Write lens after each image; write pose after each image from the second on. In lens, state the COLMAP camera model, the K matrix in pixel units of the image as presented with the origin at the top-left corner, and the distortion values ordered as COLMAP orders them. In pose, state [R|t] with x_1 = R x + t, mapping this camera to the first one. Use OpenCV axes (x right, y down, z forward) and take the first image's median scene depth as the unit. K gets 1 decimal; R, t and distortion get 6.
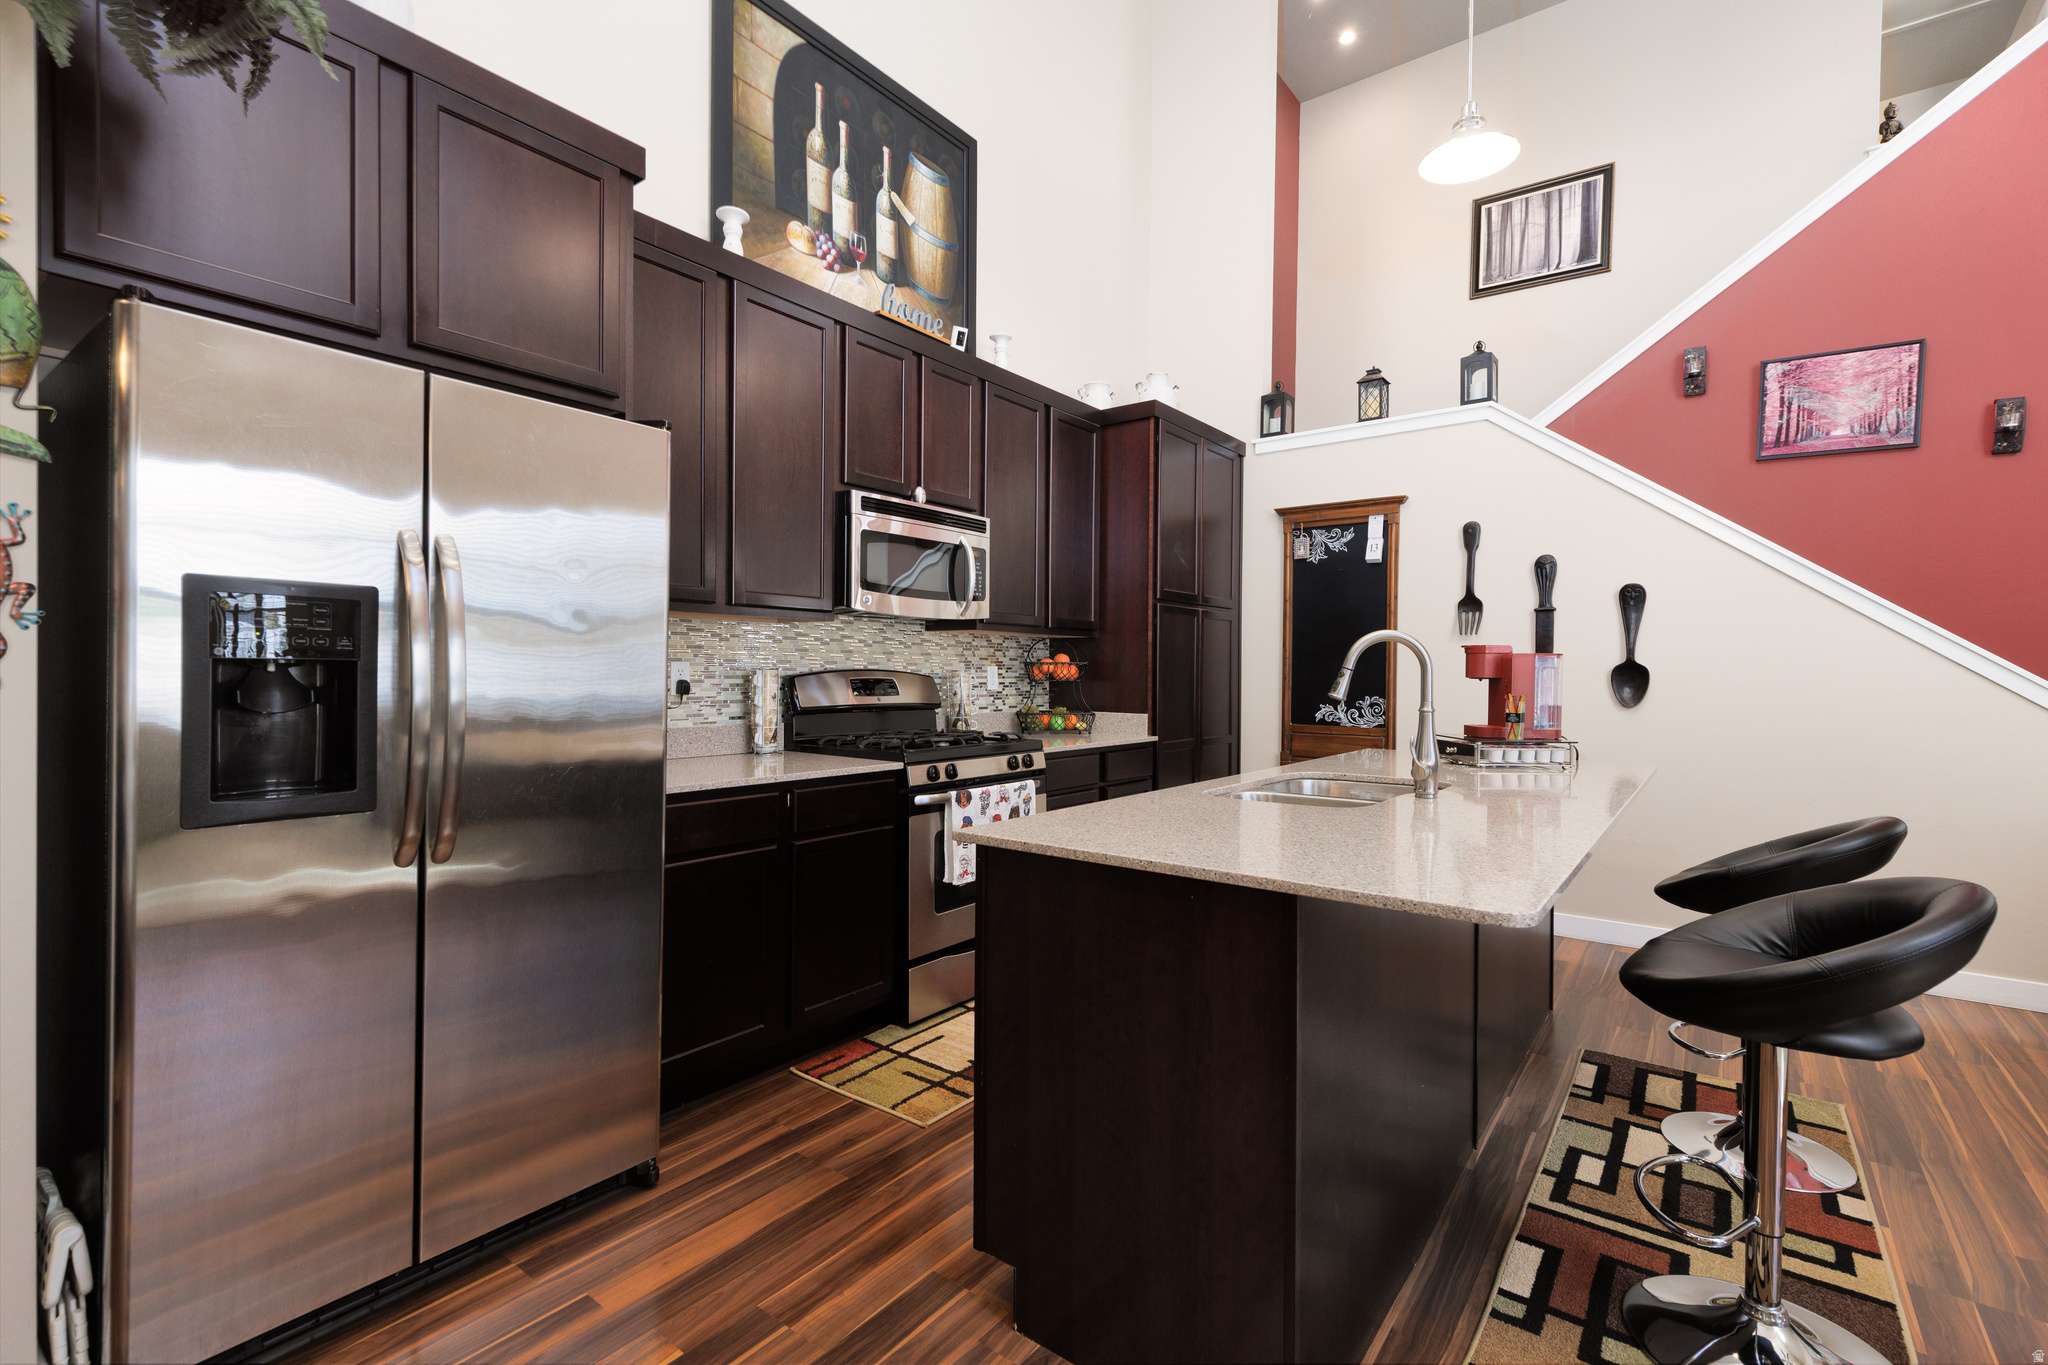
lens RADIAL K [[918.8, 0, 1033.9], [0, 918.8, 677.6], [0, 0, 1]] dist [0.007988, -0.000742]
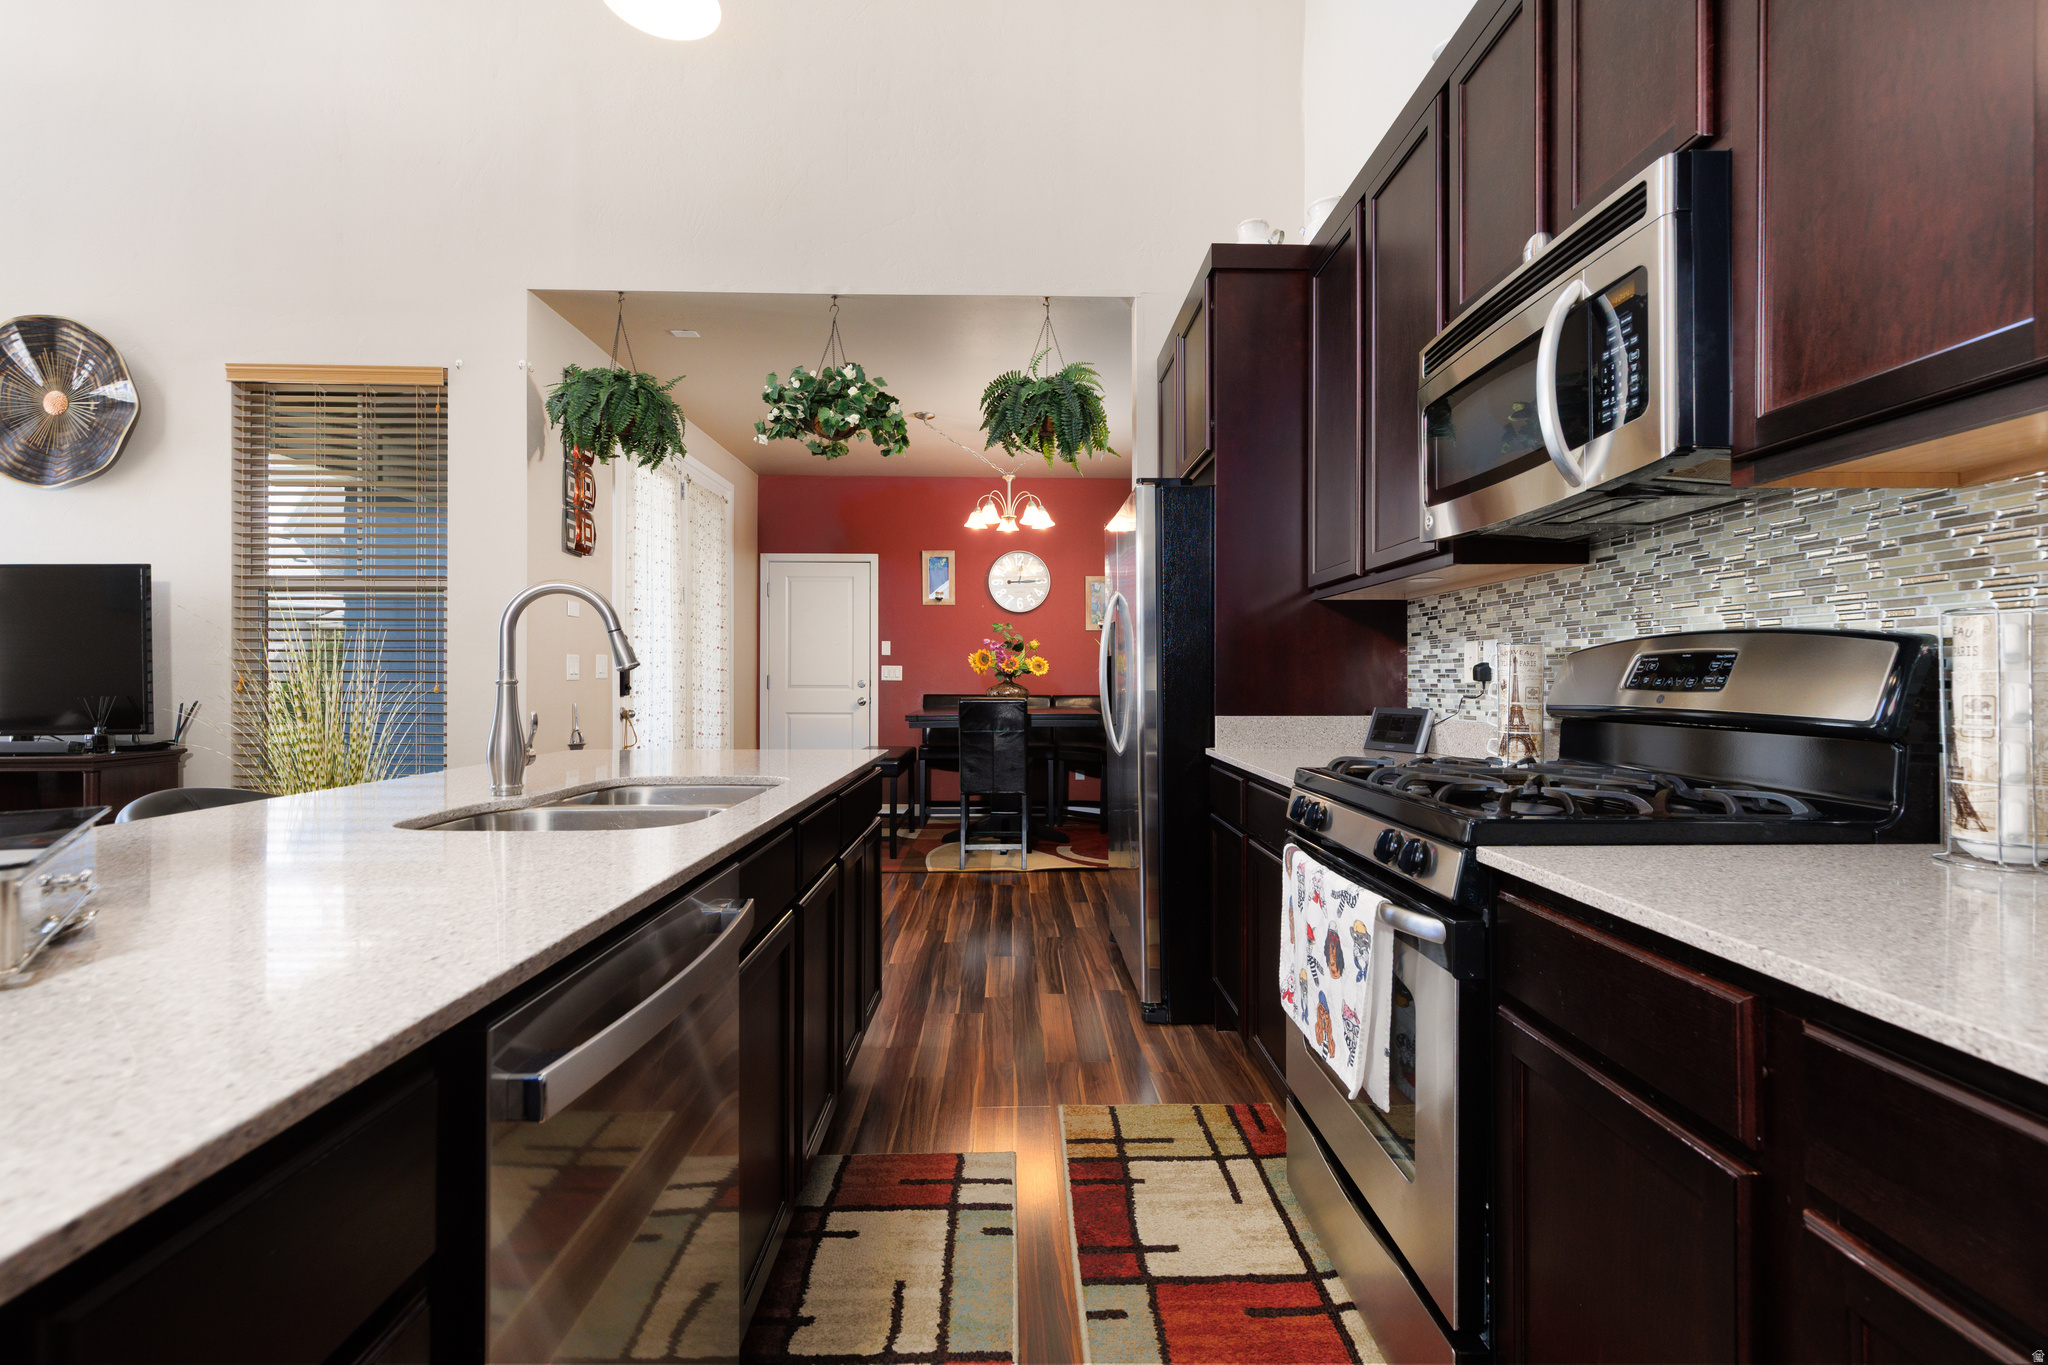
lens RADIAL K [[909.0, 0, 1030.4], [0, 909.0, 676.5], [0, 0, 1]] dist [0.007860, -0.000016]
pose [[-0.783747, -0.011616, -0.620972, 0.348097], [-0.013347, 0.999909, -0.001859, 0.016750], [0.620937, 0.006831, -0.783830, 1.164605]]
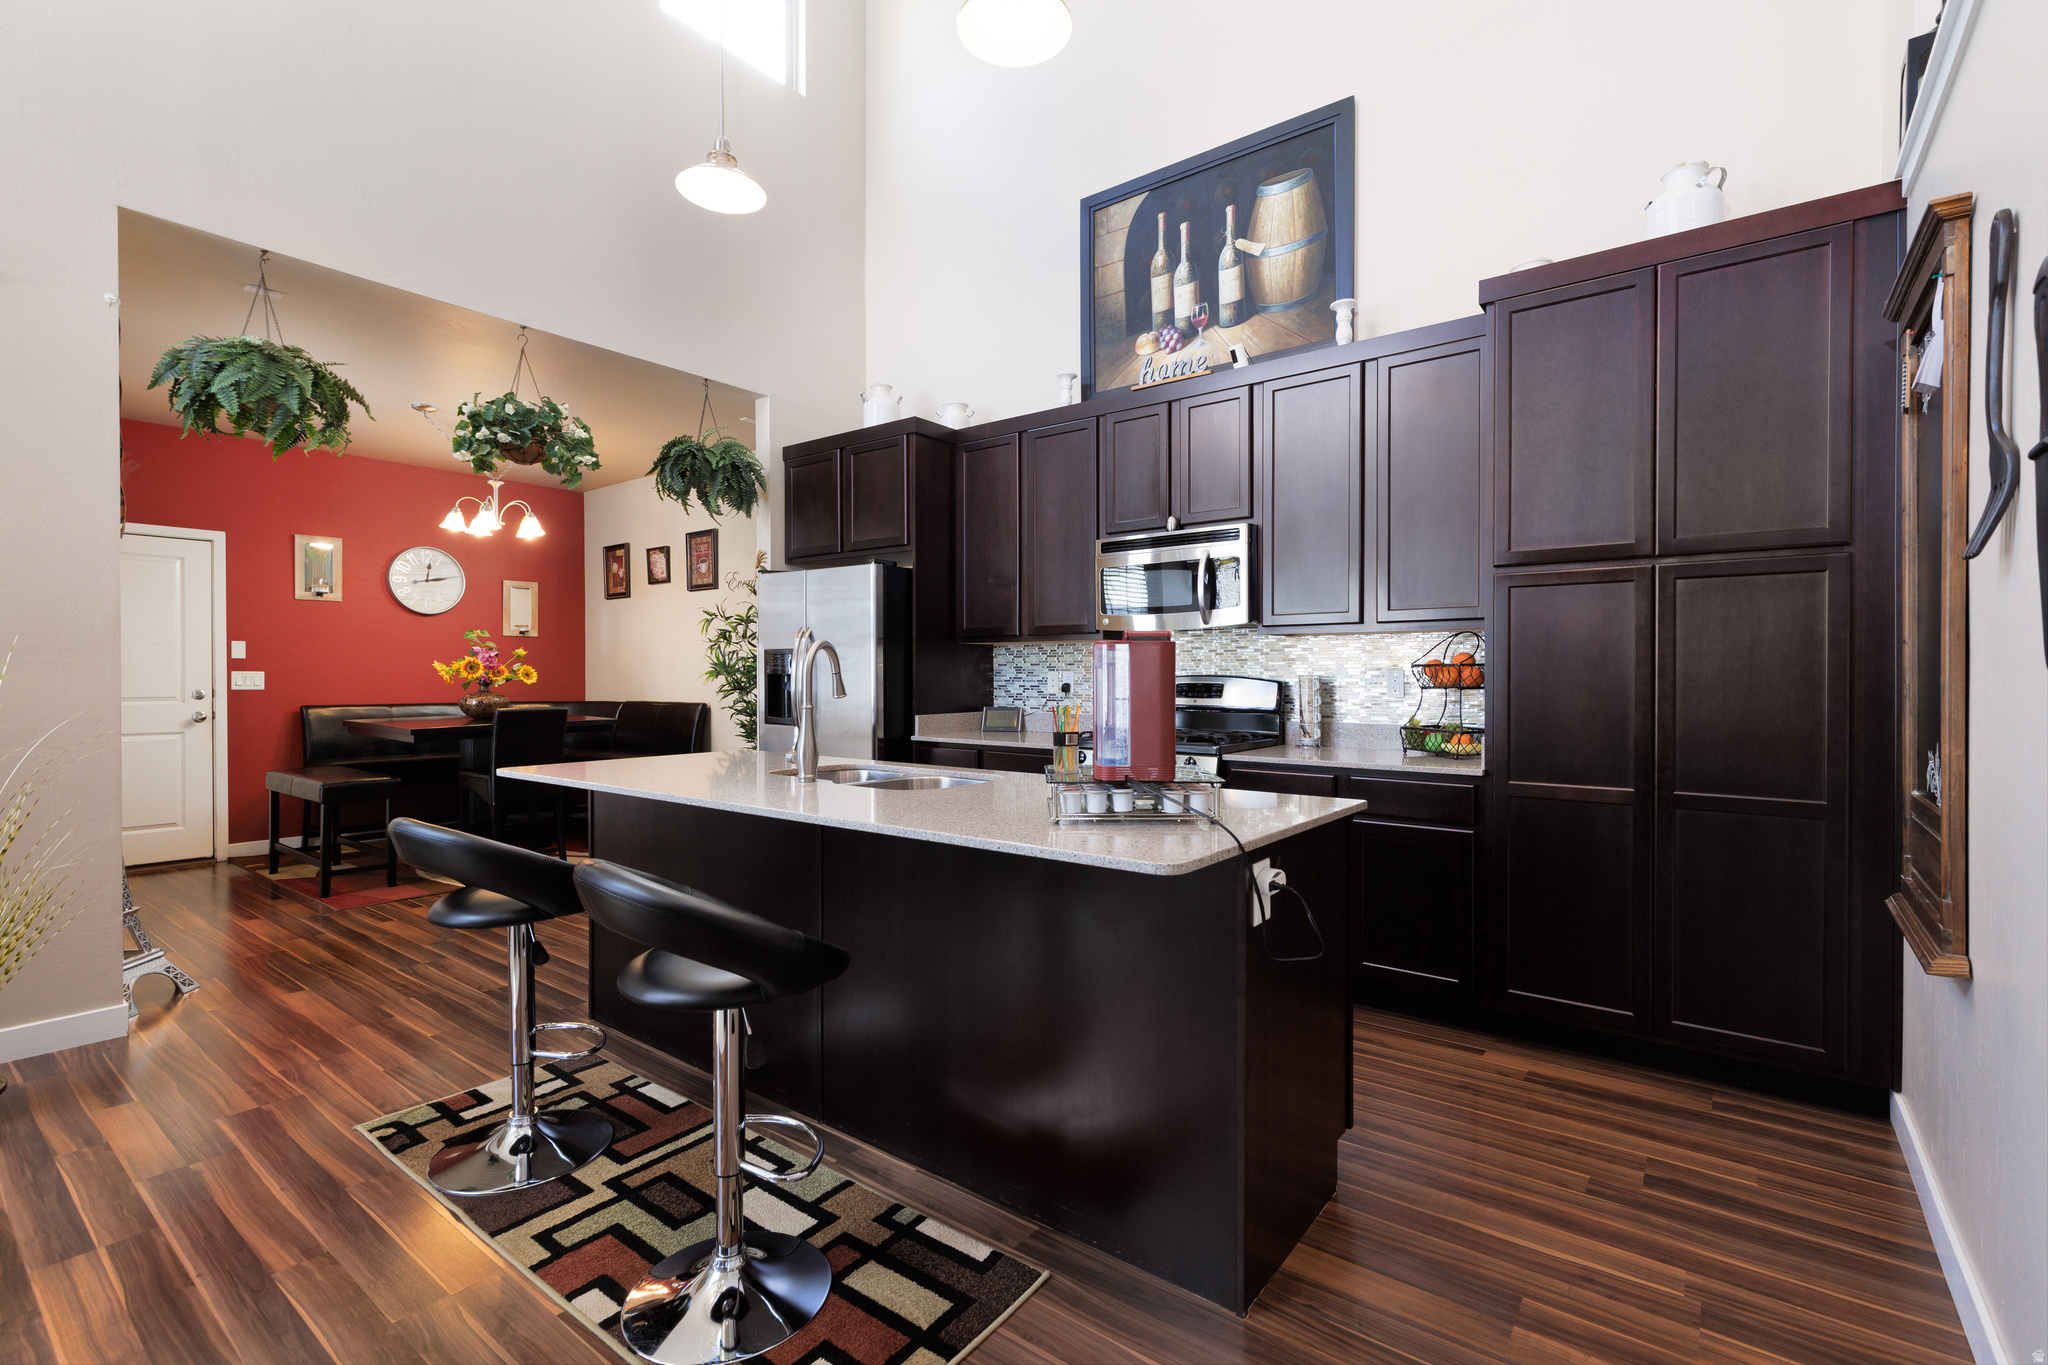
lens RADIAL K [[917.1, 0, 1021.2], [0, 917.1, 679.8], [0, 0, 1]] dist [0.007518, -0.000319]
pose [[-0.014485, -0.003812, -0.999888, 0.992497], [-0.008588, 0.999956, -0.003688, 0.002006], [0.999858, 0.008534, -0.014517, 0.804253]]
